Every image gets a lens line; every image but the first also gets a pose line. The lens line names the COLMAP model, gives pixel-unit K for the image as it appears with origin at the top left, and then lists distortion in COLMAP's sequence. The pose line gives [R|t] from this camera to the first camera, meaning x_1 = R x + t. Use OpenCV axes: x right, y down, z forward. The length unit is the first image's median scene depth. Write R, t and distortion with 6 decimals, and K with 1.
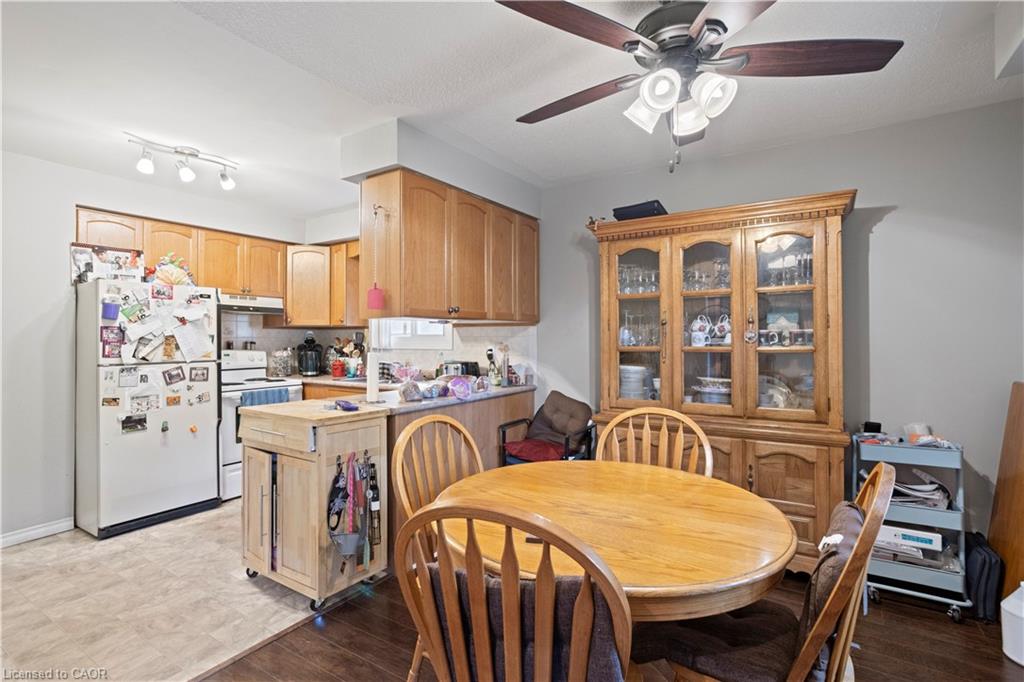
lens RADIAL K [[507.2, 0, 512.0], [0, 507.2, 341.0], [0, 0, 1]] dist [-0.061423, 0.041431]
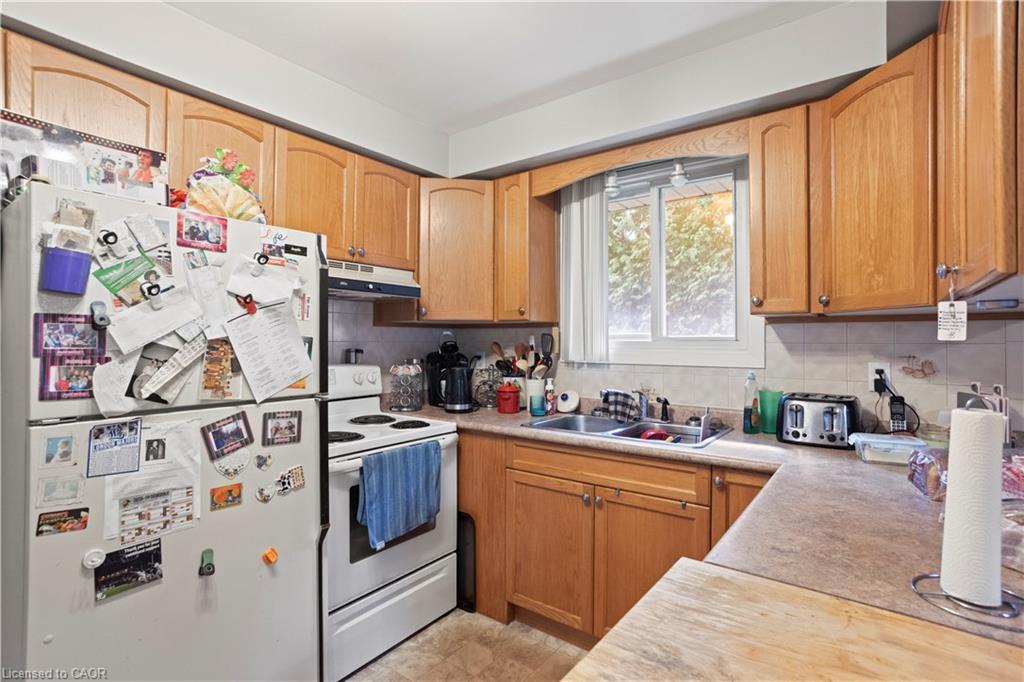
lens RADIAL K [[512.2, 0, 497.6], [0, 512.2, 339.9], [0, 0, 1]] dist [-0.057362, 0.044312]
pose [[0.994822, 0.003709, -0.101562, -0.401829], [-0.004276, 0.999976, -0.005368, -0.008776], [0.101540, 0.005775, 0.994815, 0.586376]]
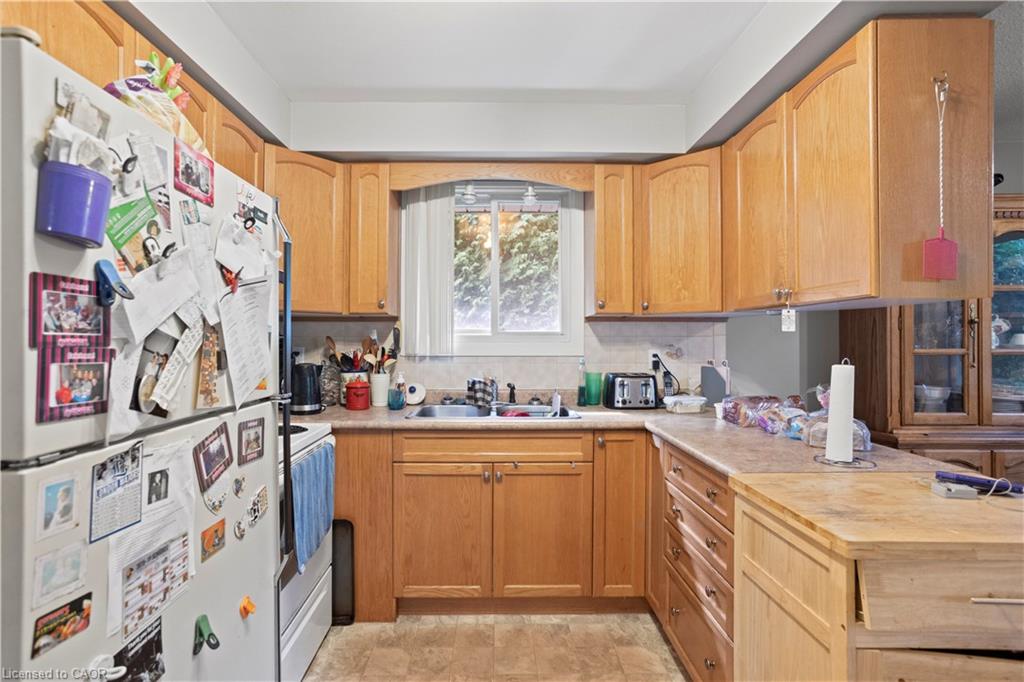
lens RADIAL K [[507.2, 0, 512.0], [0, 507.2, 341.0], [0, 0, 1]] dist [-0.061423, 0.041431]
pose [[0.832911, 0.000829, 0.553406, -0.677588], [0.000667, 0.999997, -0.002502, -0.000461], [-0.553406, 0.002453, 0.832908, 0.625841]]
